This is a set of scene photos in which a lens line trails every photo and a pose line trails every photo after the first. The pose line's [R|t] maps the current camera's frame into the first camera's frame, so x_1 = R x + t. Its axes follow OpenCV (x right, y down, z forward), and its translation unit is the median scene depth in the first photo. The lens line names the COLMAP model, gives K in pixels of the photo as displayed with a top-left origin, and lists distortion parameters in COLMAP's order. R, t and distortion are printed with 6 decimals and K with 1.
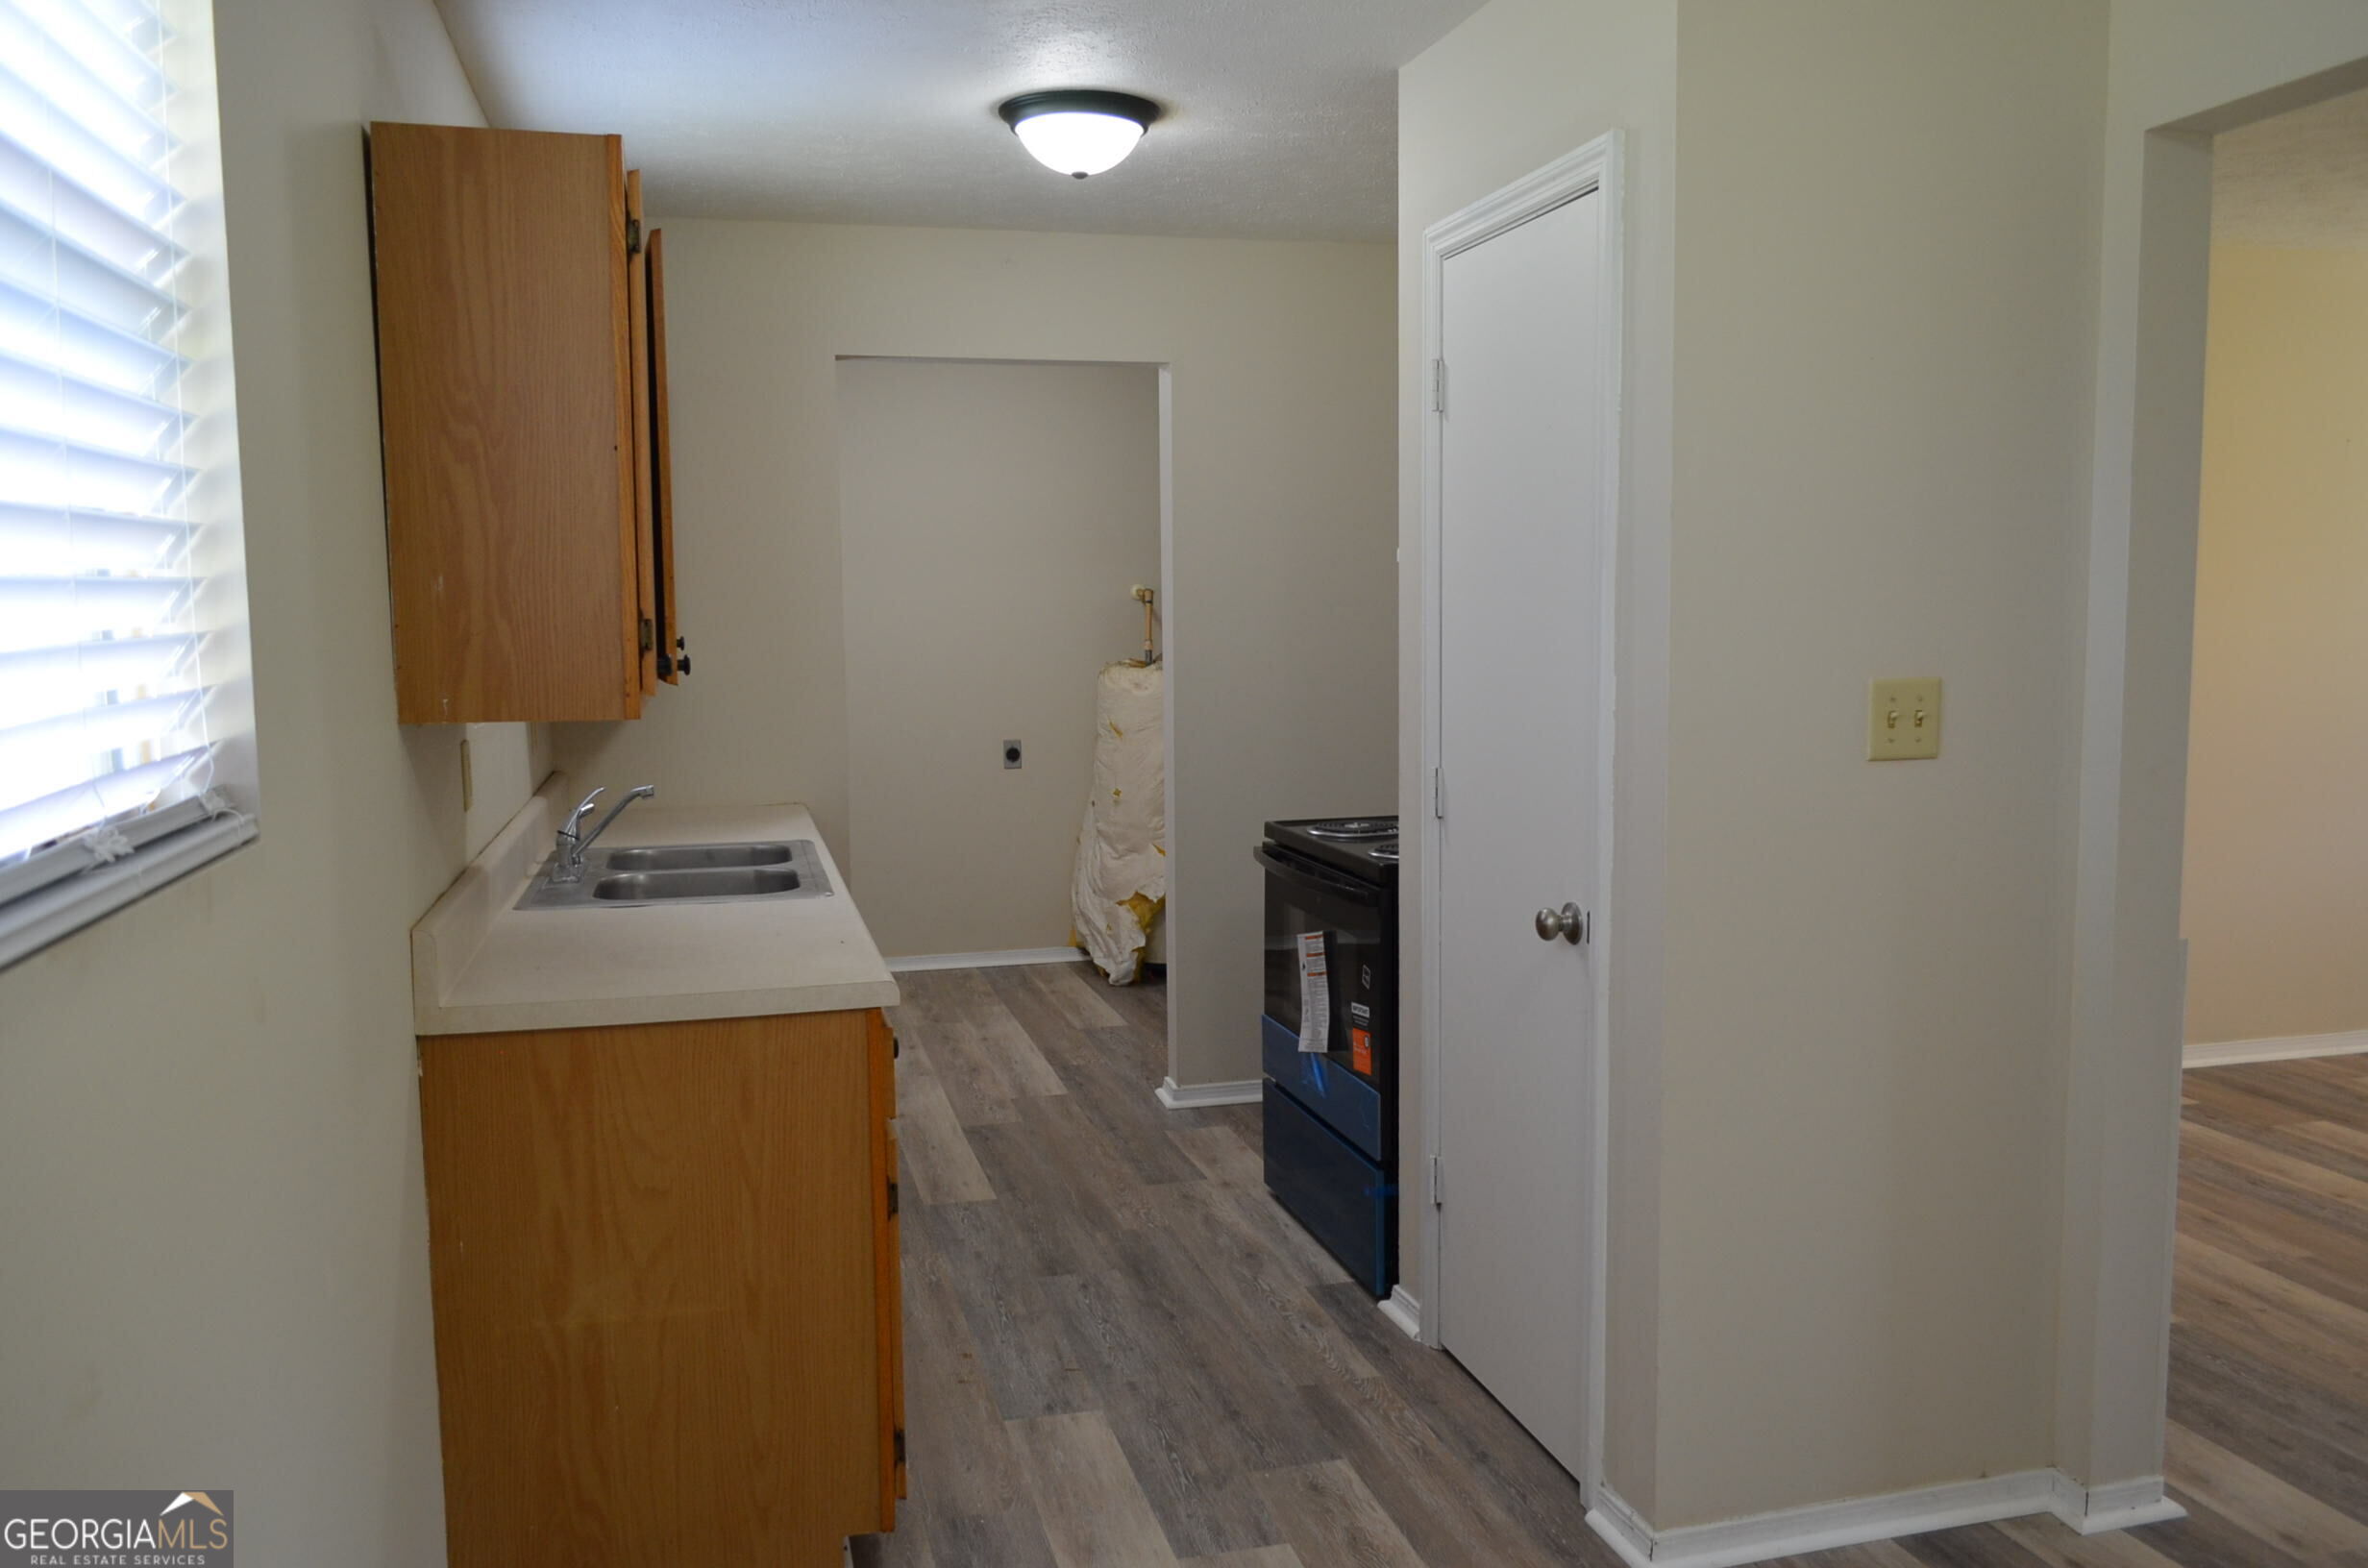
lens RADIAL K [[1875.5, 0, 1197.3], [0, 1875.5, 792.5], [0, 0, 1]] dist [-0.007633, -0.013460]
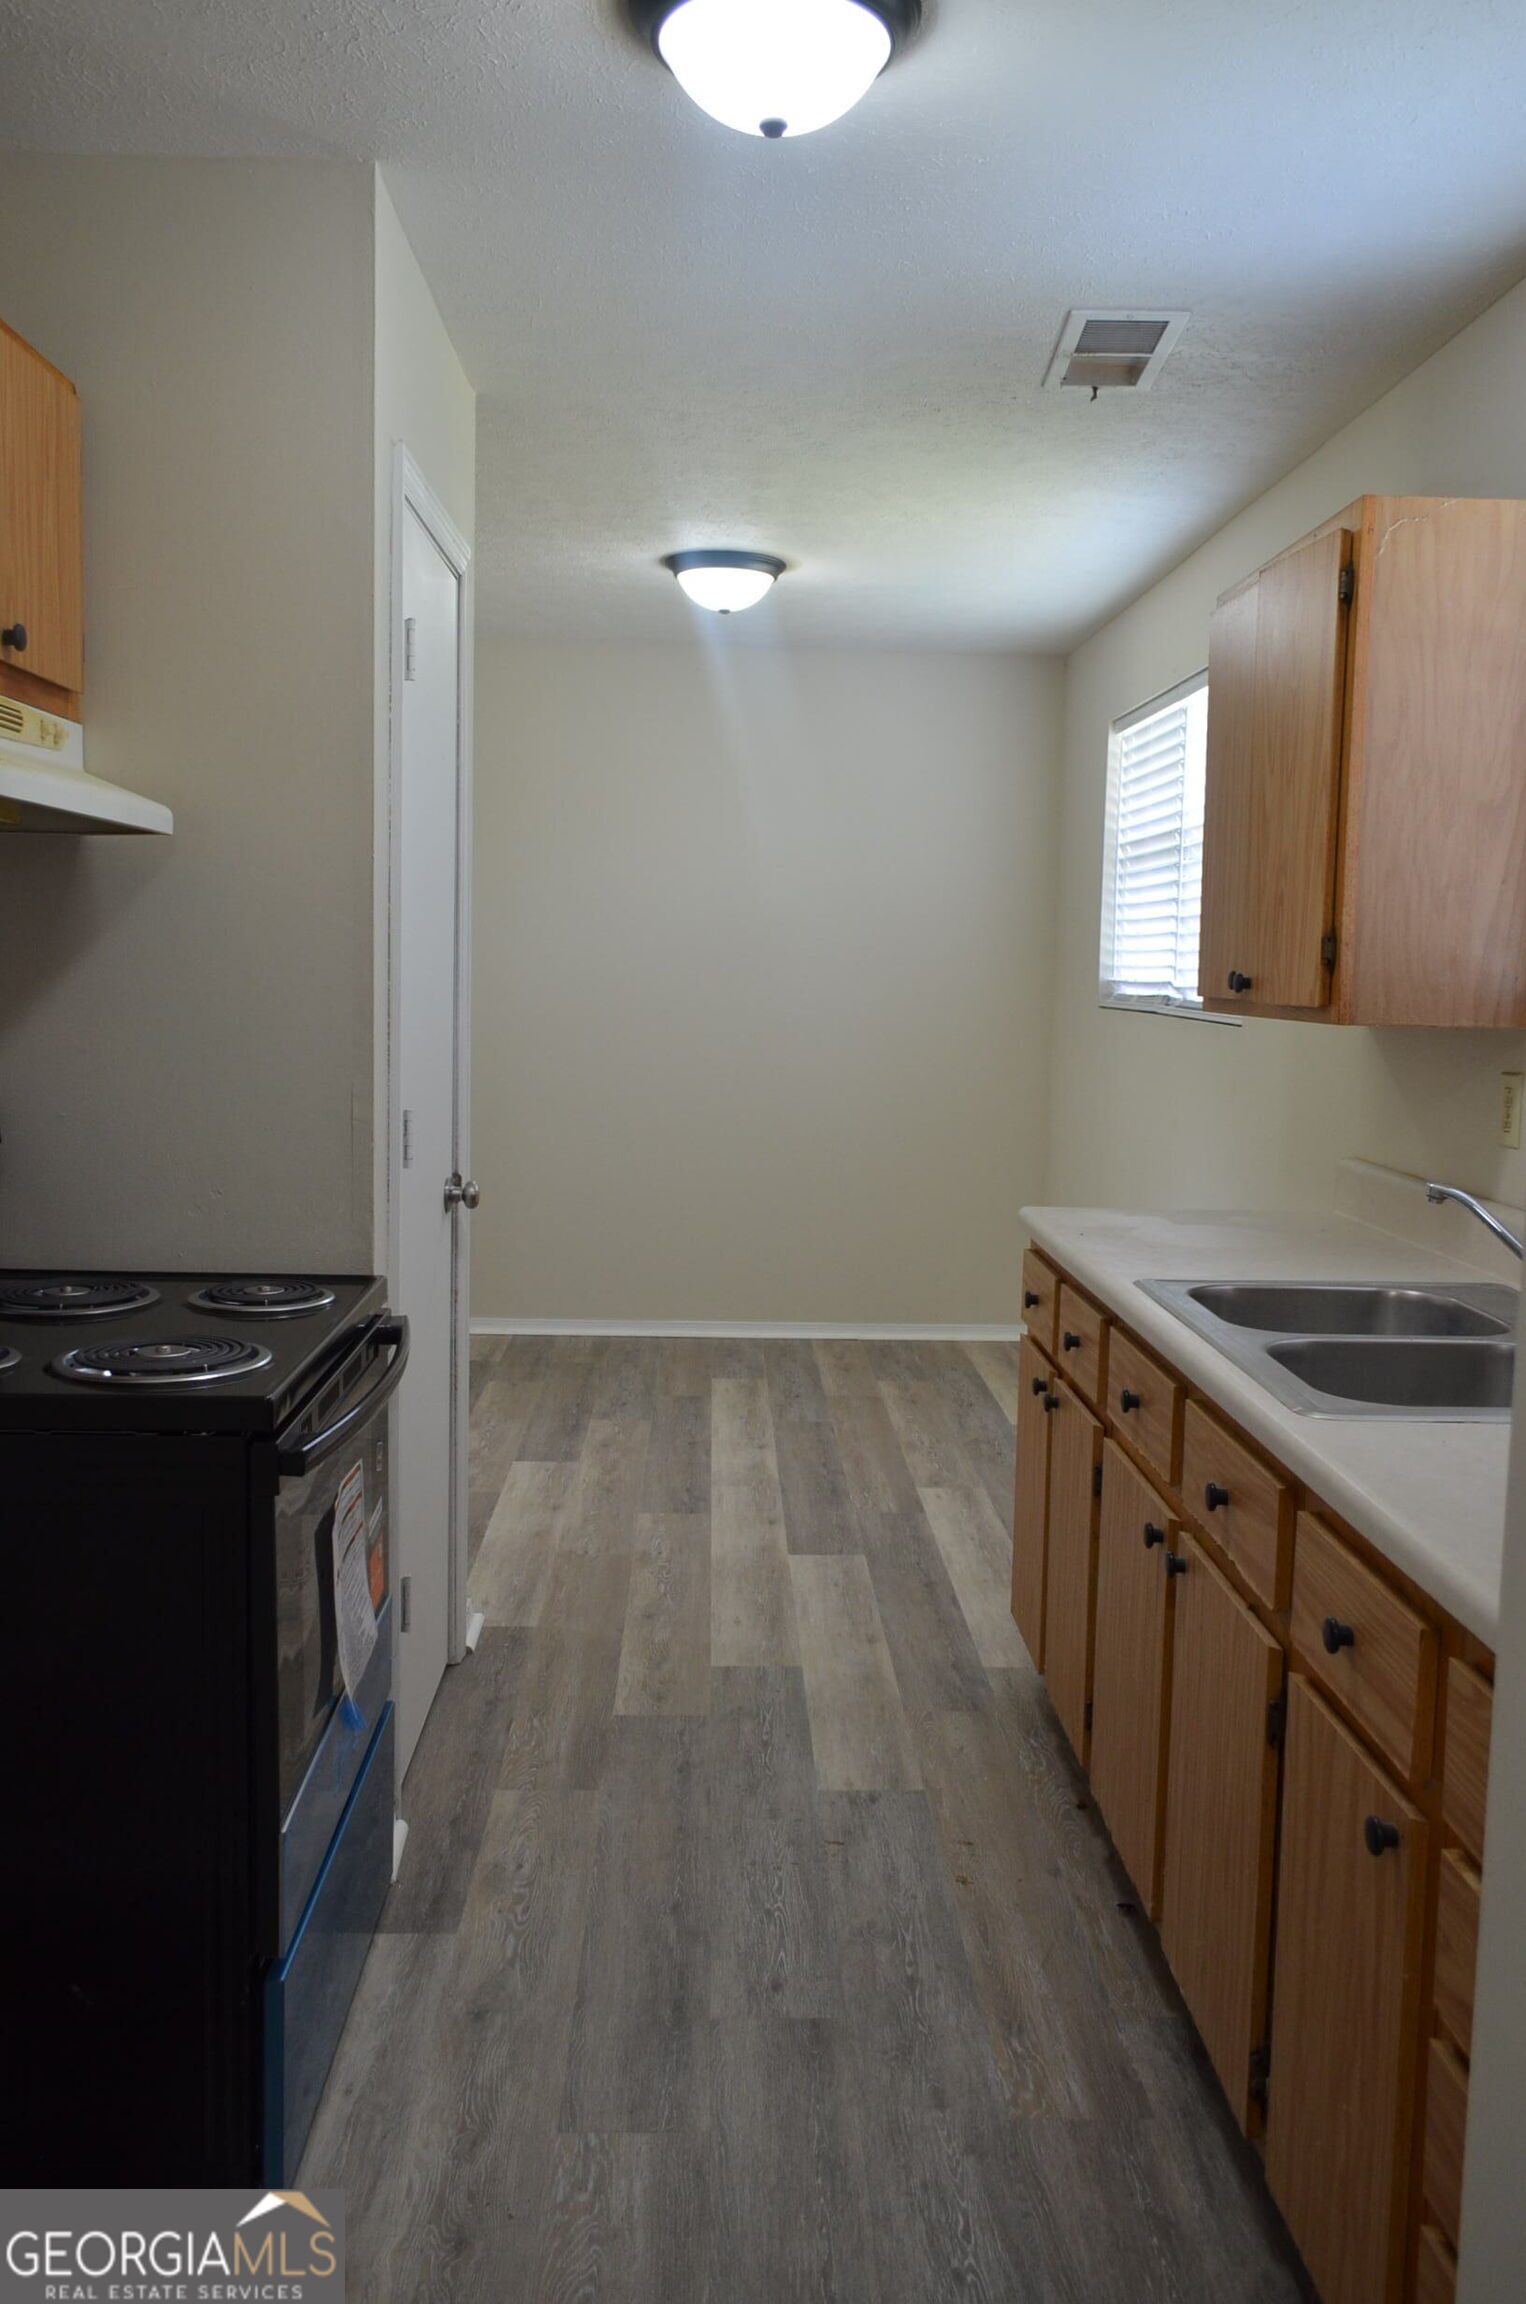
lens RADIAL K [[1825.1, 0, 761.9], [0, 1825.1, 1150.6], [0, 0, 1]] dist [-0.007633, -0.013460]
pose [[-0.972241, -0.031819, 0.231806, -0.194159], [0.016248, 0.979137, 0.202551, -0.142008], [-0.233415, 0.200695, -0.951441, 1.567688]]
